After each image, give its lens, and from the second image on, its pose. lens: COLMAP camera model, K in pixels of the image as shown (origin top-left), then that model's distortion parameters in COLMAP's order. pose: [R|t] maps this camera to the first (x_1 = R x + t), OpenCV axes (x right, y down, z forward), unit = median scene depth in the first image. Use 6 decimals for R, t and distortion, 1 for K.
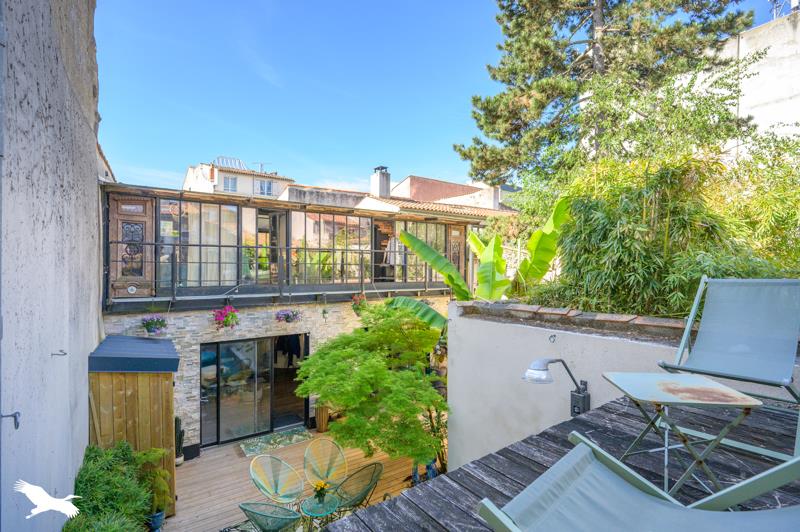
lens RADIAL K [[377.9, 0, 399.9], [0, 377.9, 266.9], [0, 0, 1]] dist [-0.001995, 0.000075]
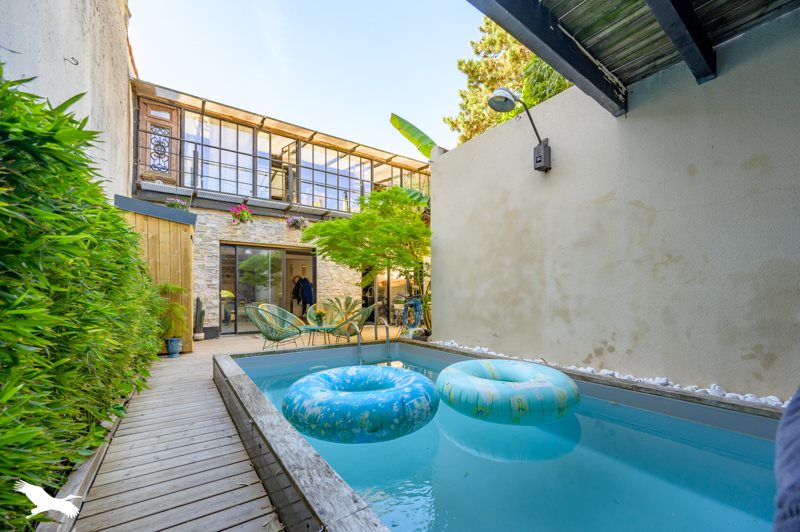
lens RADIAL K [[323.2, 0, 404.8], [0, 323.2, 290.9], [0, 0, 1]] dist [0.001063, -0.000635]
pose [[0.999966, -0.008194, -0.001200, 0.033368], [0.008165, 0.999718, -0.022290, 0.385806], [0.001382, 0.022279, 0.999751, 0.023502]]
